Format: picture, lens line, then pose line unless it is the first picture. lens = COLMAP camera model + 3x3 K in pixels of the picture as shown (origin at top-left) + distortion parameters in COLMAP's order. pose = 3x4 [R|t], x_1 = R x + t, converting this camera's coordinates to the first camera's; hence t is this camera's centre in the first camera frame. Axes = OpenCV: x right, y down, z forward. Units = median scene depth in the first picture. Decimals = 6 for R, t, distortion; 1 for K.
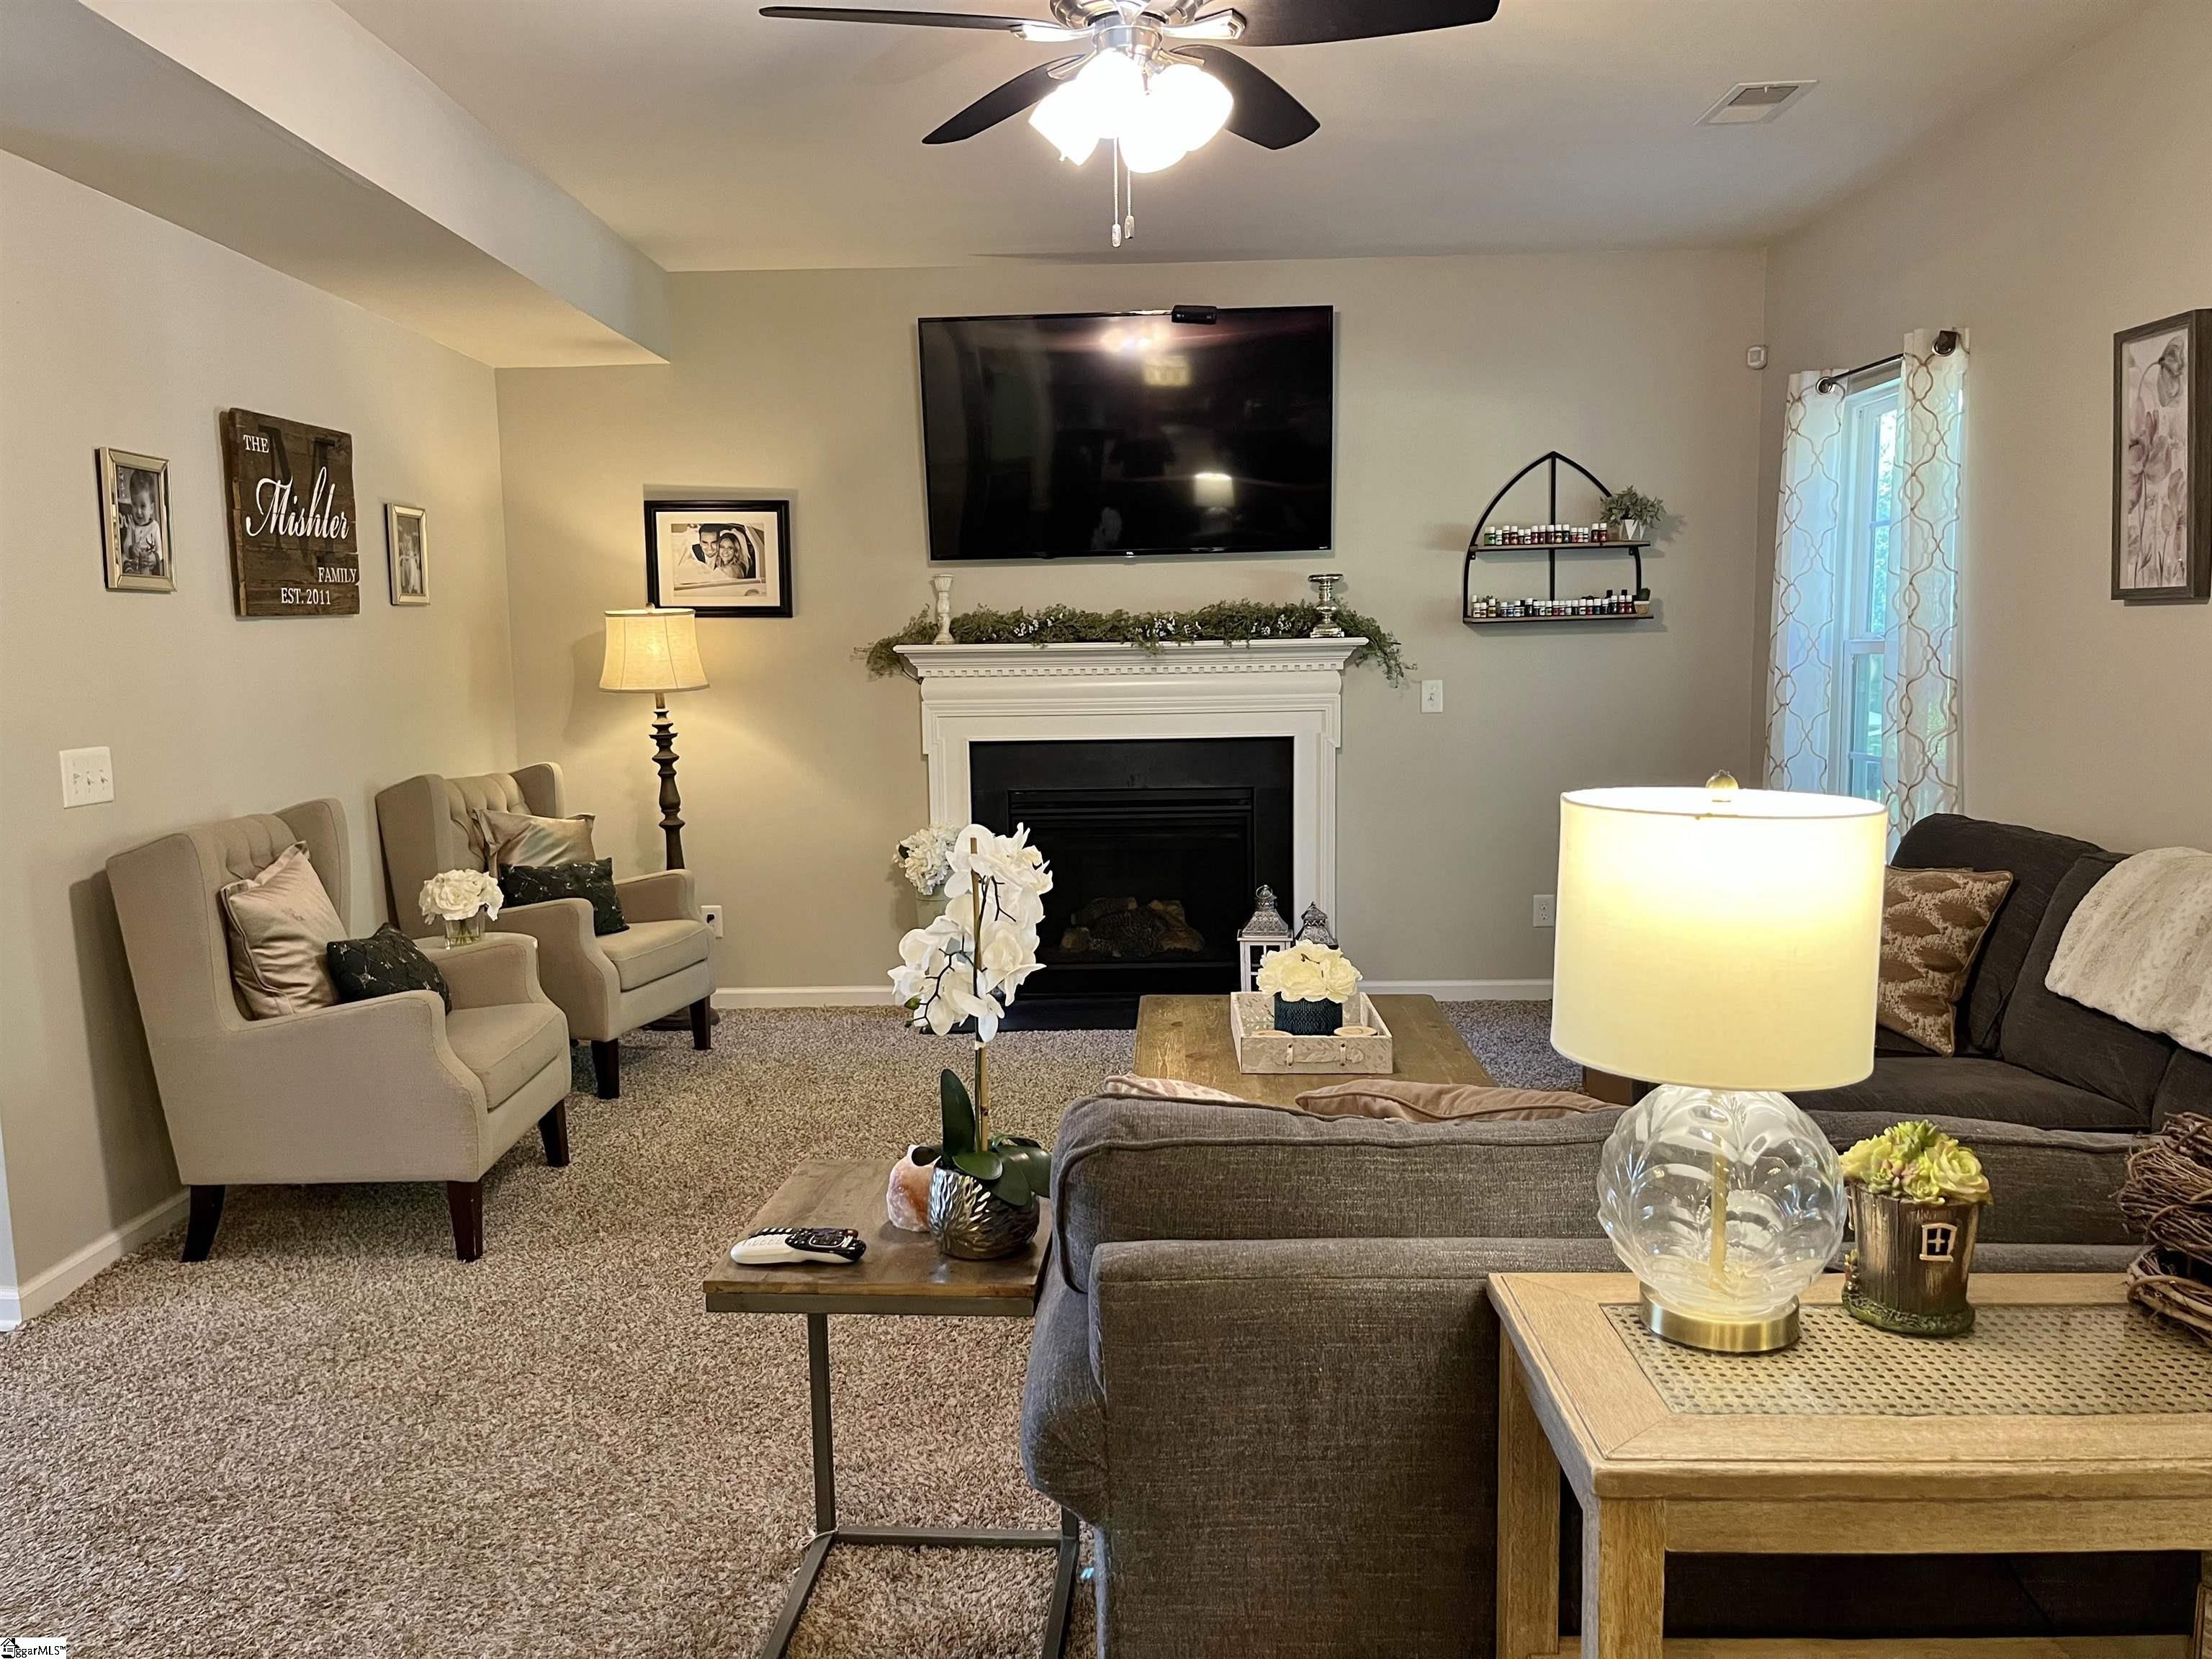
lens RADIAL K [[1671.7, 0, 1111.2], [0, 1671.7, 831.7], [0, 0, 1]] dist [0.056671, -0.092276]
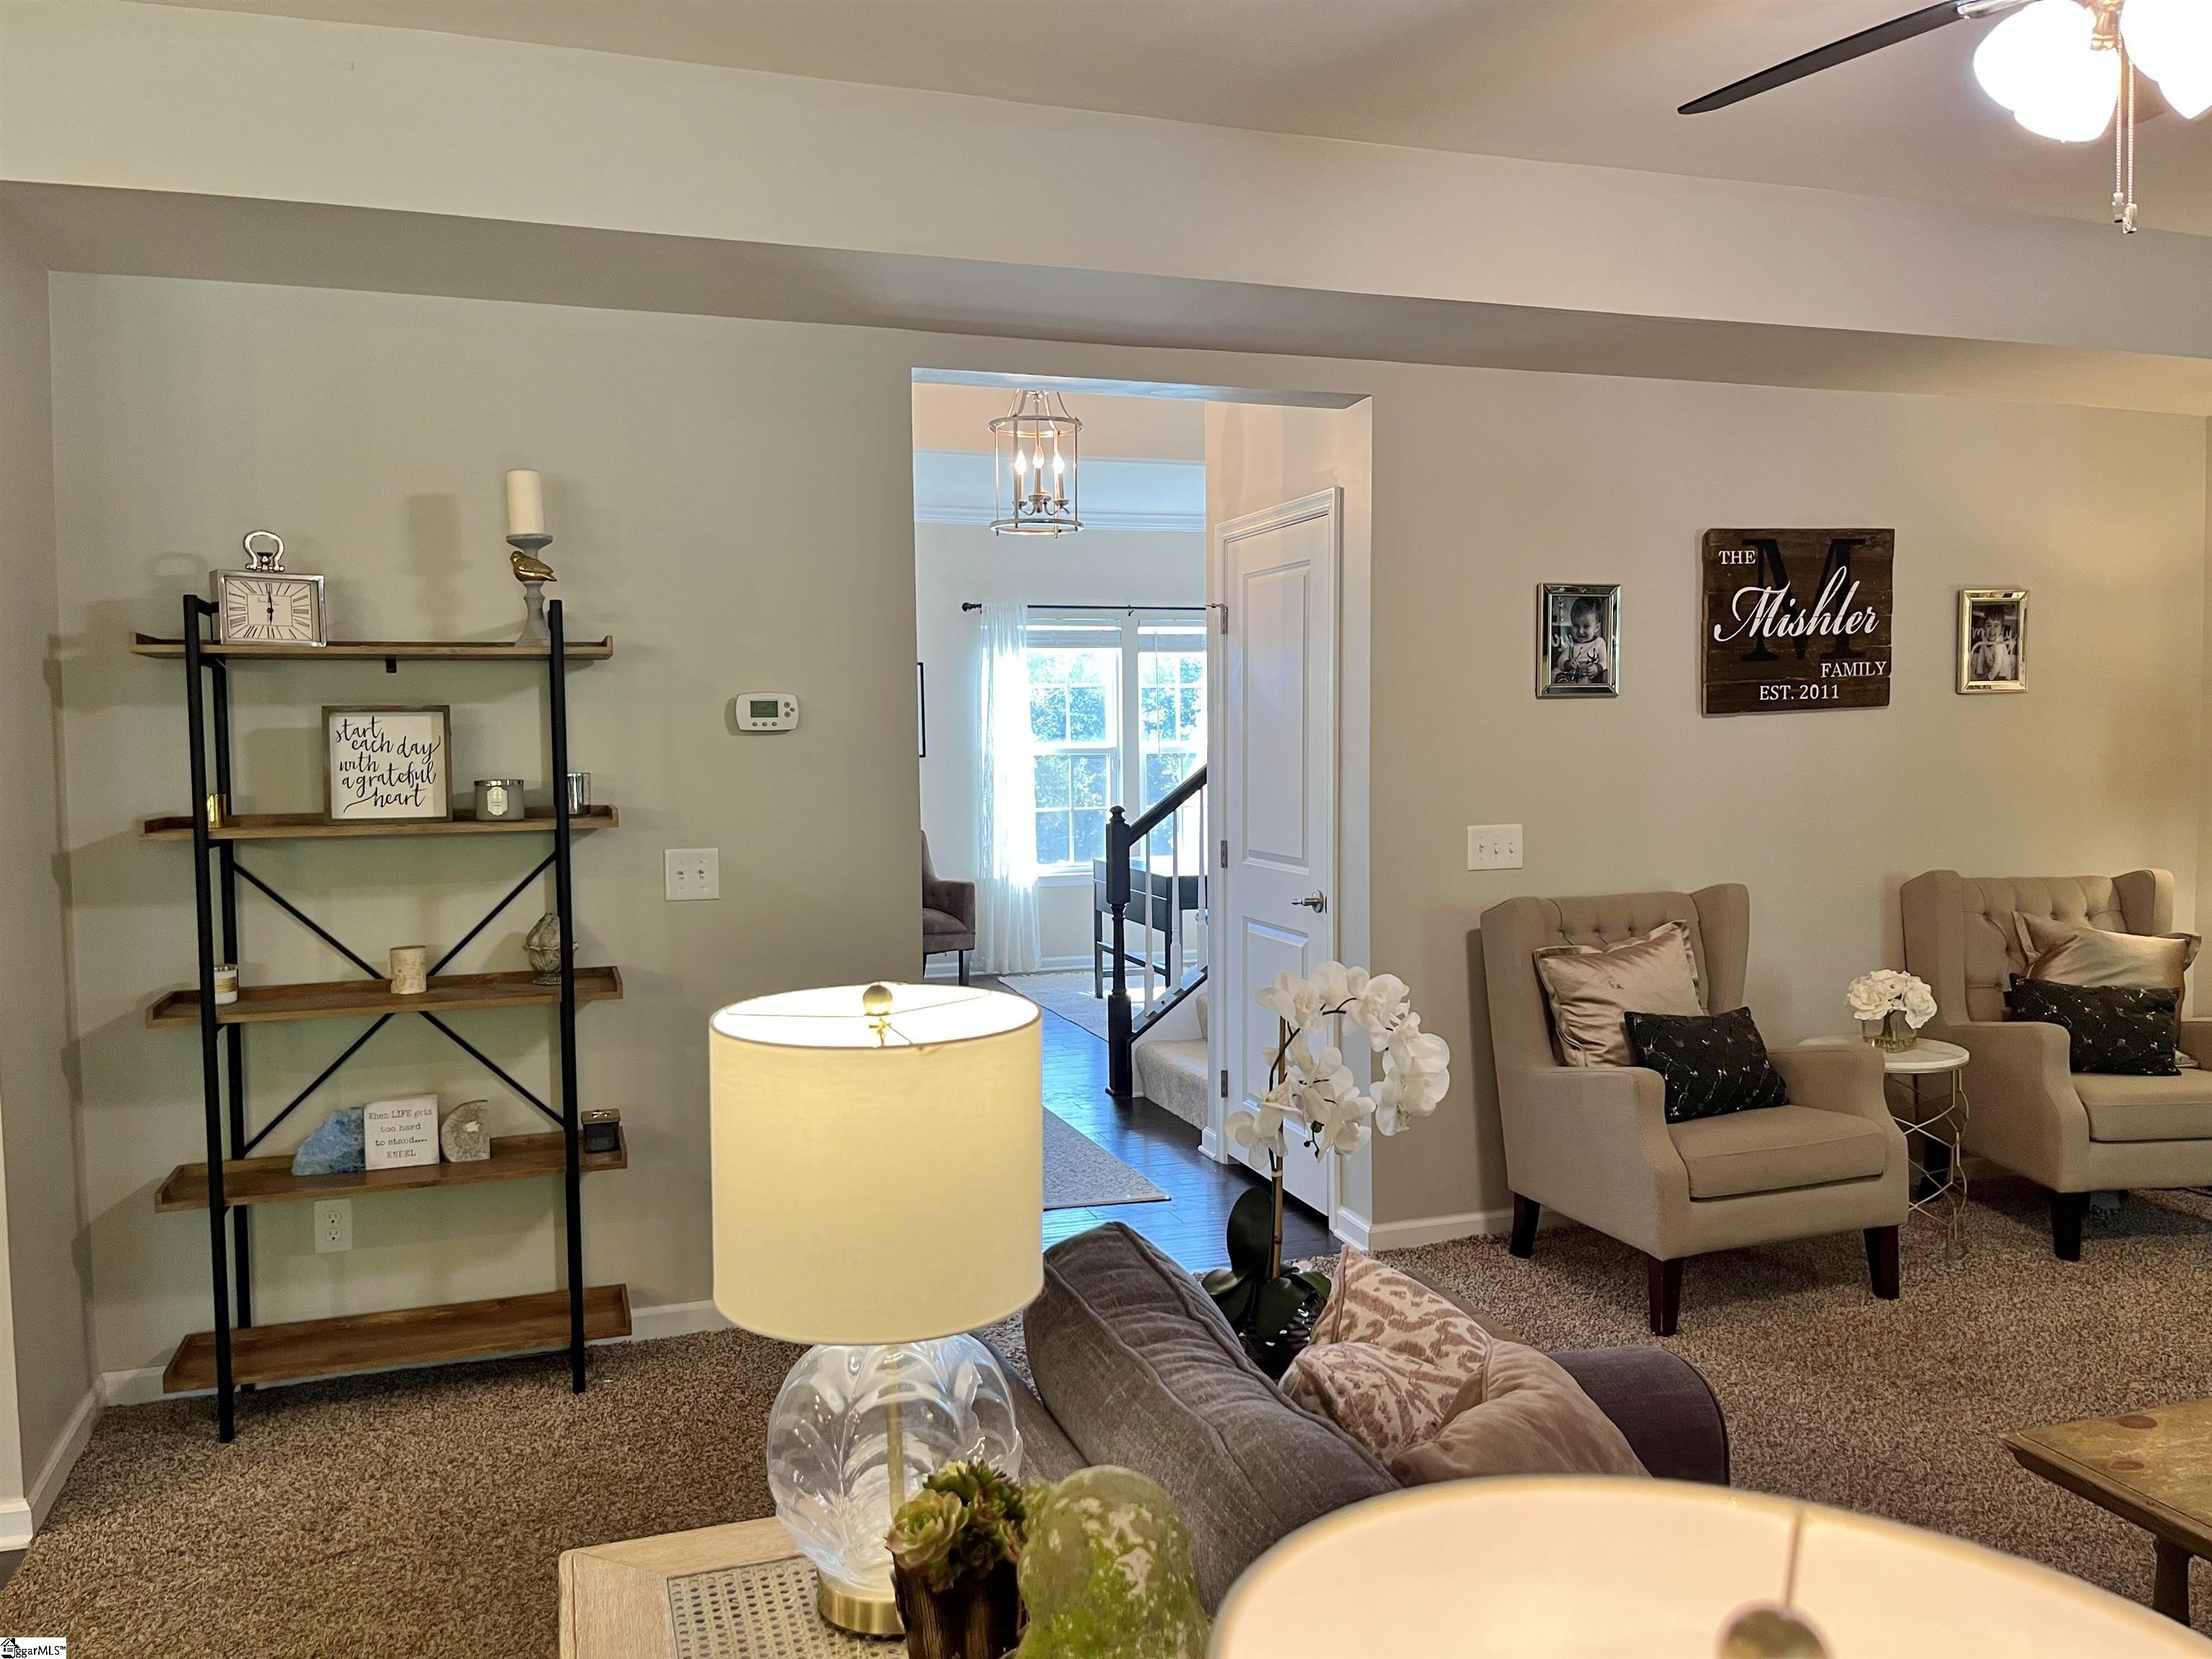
lens RADIAL K [[1671.7, 0, 1111.2], [0, 1671.7, 831.7], [0, 0, 1]] dist [0.056671, -0.092276]
pose [[0.327606, 0.067806, -0.942378, 0.407382], [-0.095430, 0.994695, 0.038395, -0.055551], [0.939983, 0.077353, 0.332339, 0.268027]]
